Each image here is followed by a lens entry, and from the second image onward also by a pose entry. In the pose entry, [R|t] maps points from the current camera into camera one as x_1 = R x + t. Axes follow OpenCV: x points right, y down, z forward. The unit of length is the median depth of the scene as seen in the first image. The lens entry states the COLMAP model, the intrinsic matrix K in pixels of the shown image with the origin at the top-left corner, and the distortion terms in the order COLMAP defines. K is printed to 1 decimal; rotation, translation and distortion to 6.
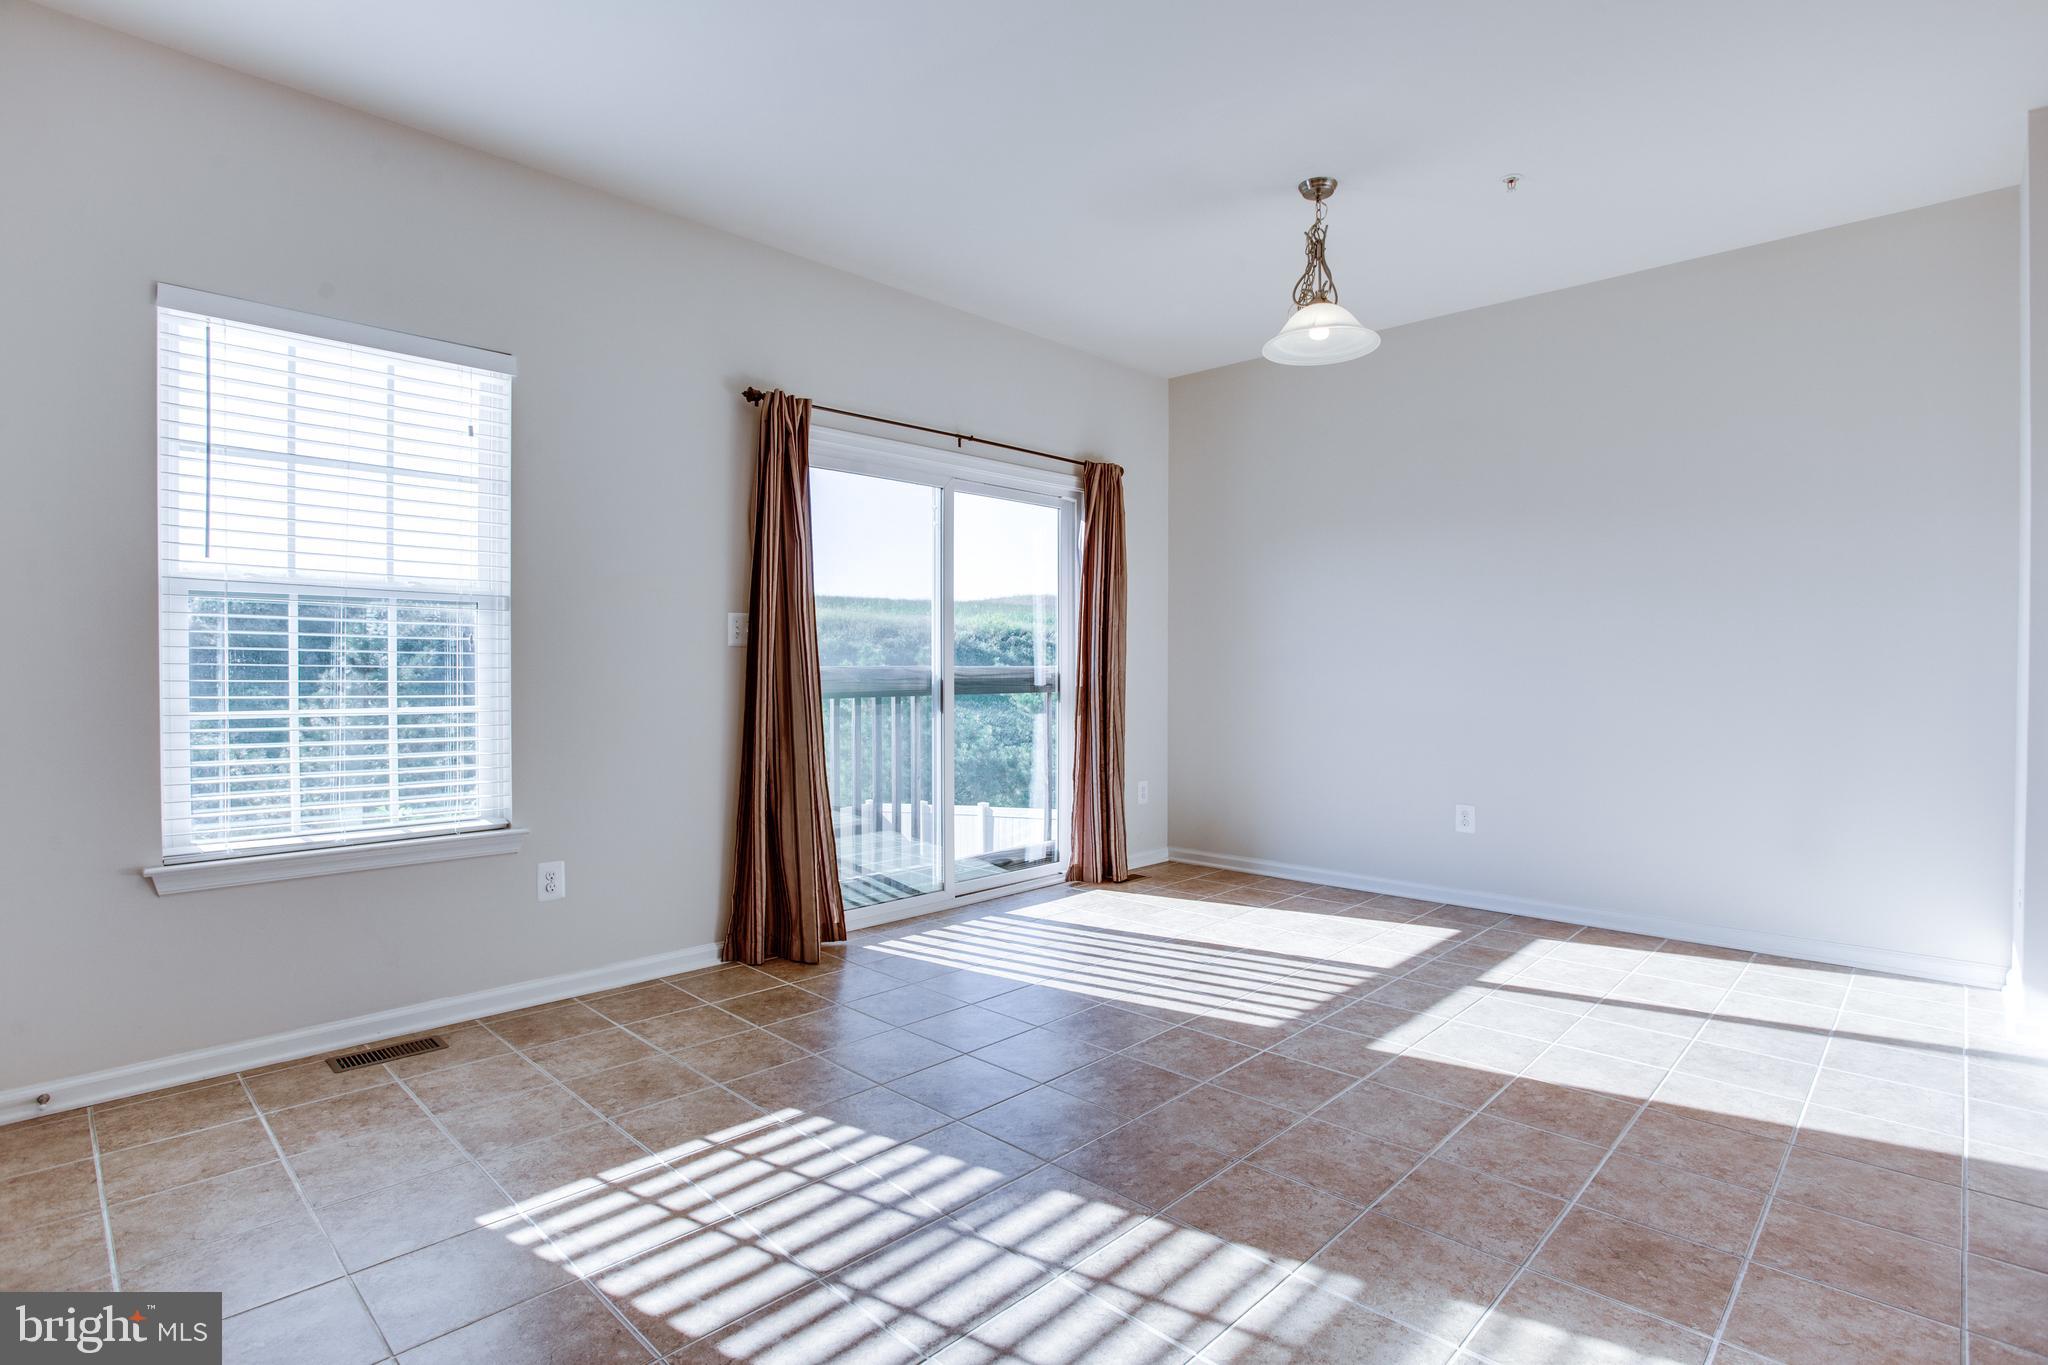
lens RADIAL K [[989.0, 0, 1032.0], [0, 989.0, 677.0], [0, 0, 1]] dist [-0.057981, 0.019337]
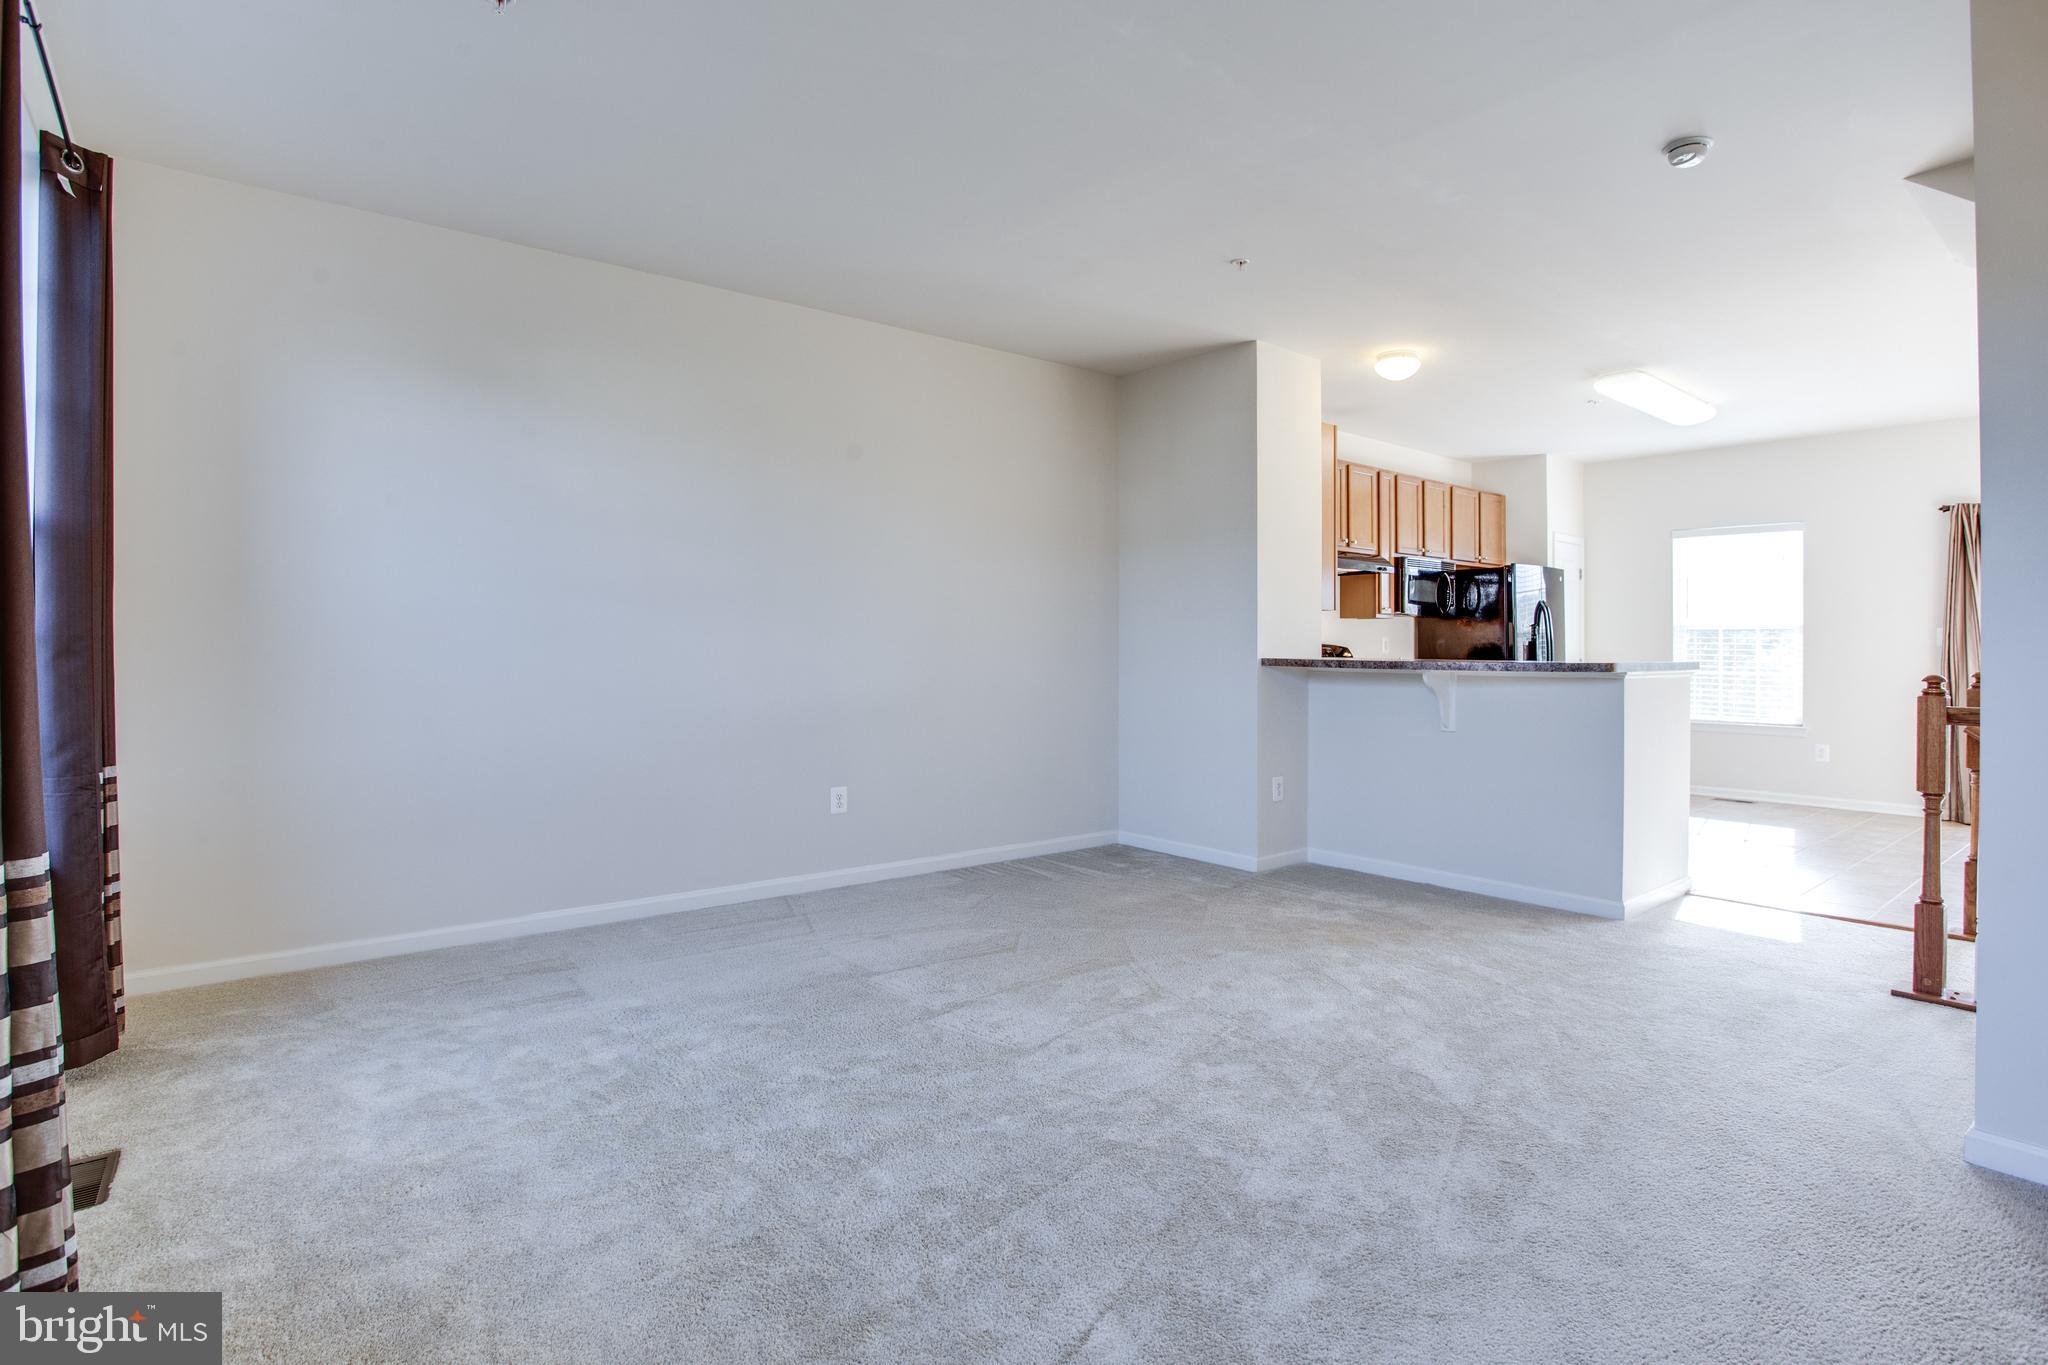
lens RADIAL K [[1041.6, 0, 1021.0], [0, 1041.6, 648.3], [0, 0, 1]] dist [-0.058877, 0.020630]
pose [[-0.112603, 0.002519, -0.993637, 1.732024], [-0.017508, 0.999837, 0.004518, -0.006191], [0.993486, 0.017905, -0.112540, -0.482056]]
